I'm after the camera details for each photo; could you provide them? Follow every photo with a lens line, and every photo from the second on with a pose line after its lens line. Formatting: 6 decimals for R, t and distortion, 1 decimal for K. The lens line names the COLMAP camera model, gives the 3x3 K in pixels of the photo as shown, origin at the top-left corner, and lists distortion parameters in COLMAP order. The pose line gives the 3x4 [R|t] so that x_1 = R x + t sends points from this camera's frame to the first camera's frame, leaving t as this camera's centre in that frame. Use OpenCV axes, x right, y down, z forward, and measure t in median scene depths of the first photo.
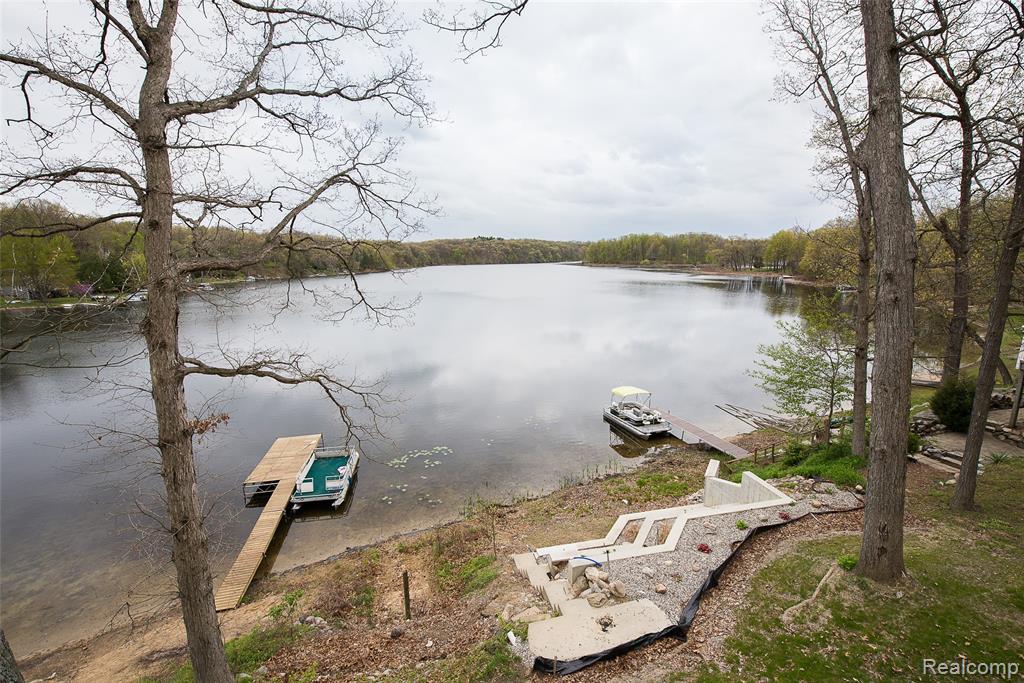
lens RADIAL K [[432.3, 0, 509.8], [0, 432.3, 348.0], [0, 0, 1]] dist [-0.001761, -0.003598]
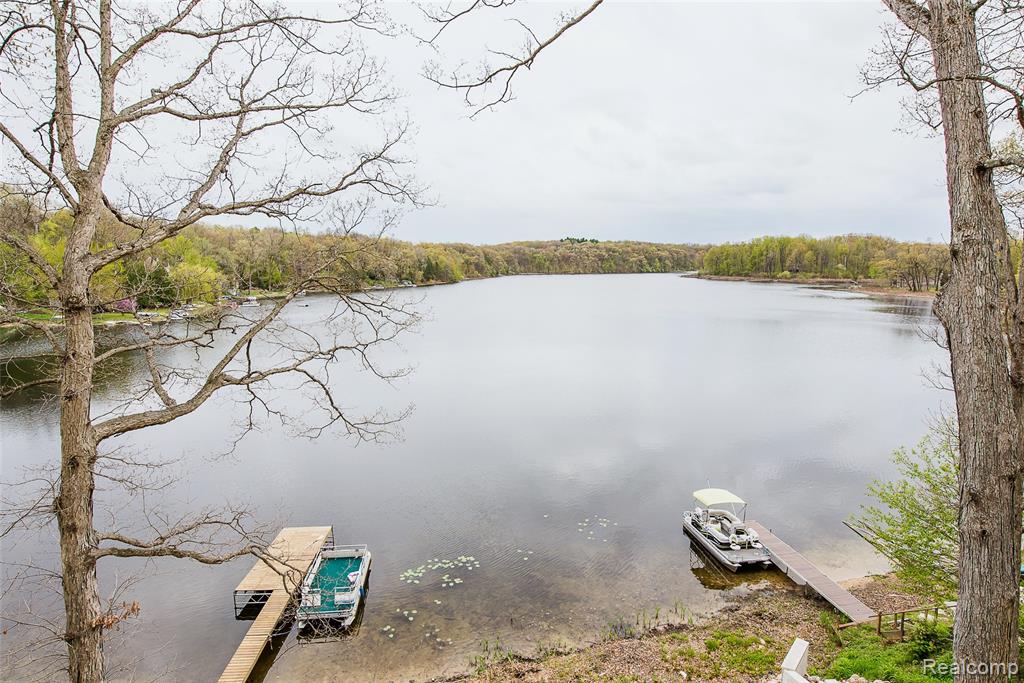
lens RADIAL K [[551.6, 0, 514.7], [0, 551.6, 358.9], [0, 0, 1]] dist [-0.014797, 0.006069]
pose [[0.986430, 0.012119, -0.163732, 0.096327], [-0.017793, 0.999289, -0.033234, -0.112131], [0.163213, 0.035696, 0.985945, 0.002712]]
